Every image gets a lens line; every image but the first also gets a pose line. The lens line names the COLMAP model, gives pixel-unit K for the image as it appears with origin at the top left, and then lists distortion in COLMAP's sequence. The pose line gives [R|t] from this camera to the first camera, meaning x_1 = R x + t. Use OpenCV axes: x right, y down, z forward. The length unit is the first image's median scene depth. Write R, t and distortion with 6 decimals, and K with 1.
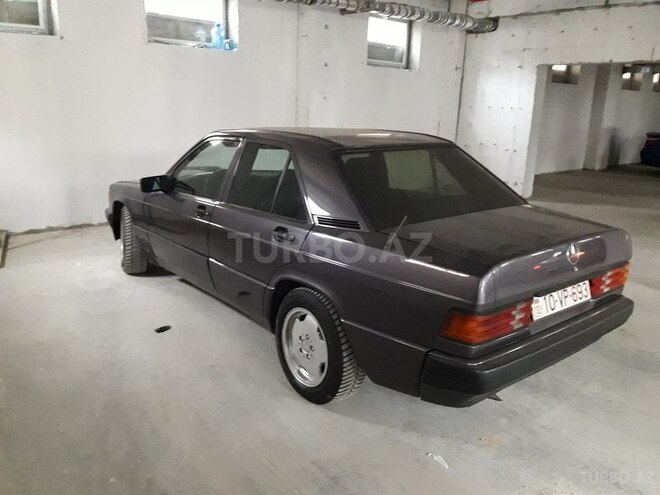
lens RADIAL K [[532.1, 0, 330.0], [0, 532.1, 247.5], [0, 0, 1]] dist [-0.006796, -0.049021]
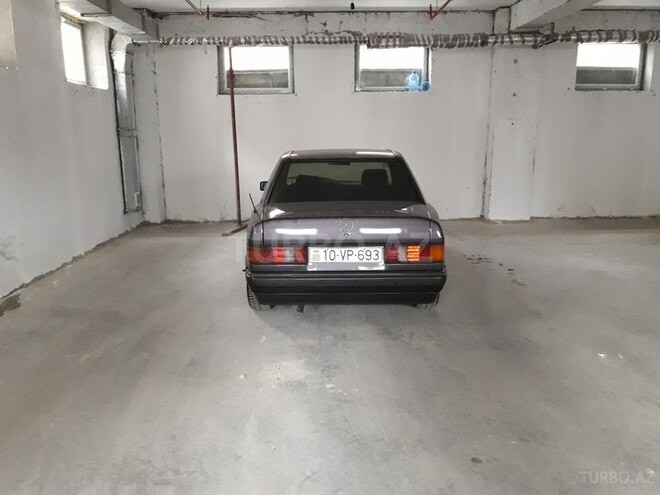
lens RADIAL K [[527.8, 0, 330.0], [0, 527.8, 247.5], [0, 0, 1]] dist [0.001976, -0.113252]
pose [[0.774684, 0.089568, -0.625973, 0.444494], [-0.121510, 0.992555, -0.008355, 0.030232], [0.620565, 0.082534, 0.779800, -0.070434]]
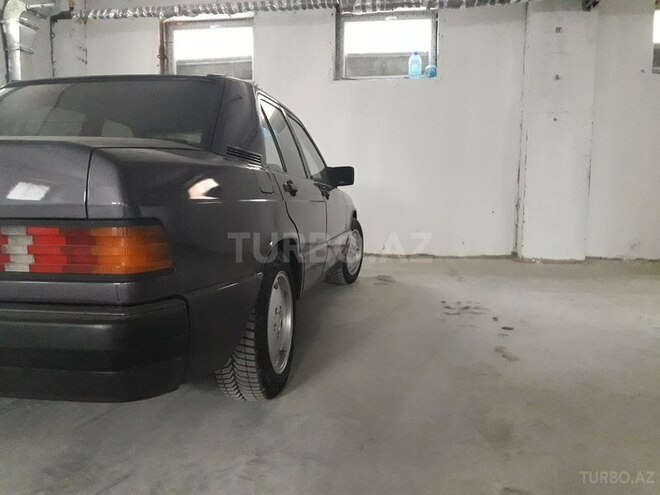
lens RADIAL K [[532.1, 0, 330.0], [0, 532.1, 247.5], [0, 0, 1]] dist [-0.006796, -0.049021]
pose [[0.671145, 0.042521, -0.740106, 0.379018], [-0.161817, 0.982682, -0.090281, 0.021471], [0.723450, 0.180353, 0.666403, 0.324568]]
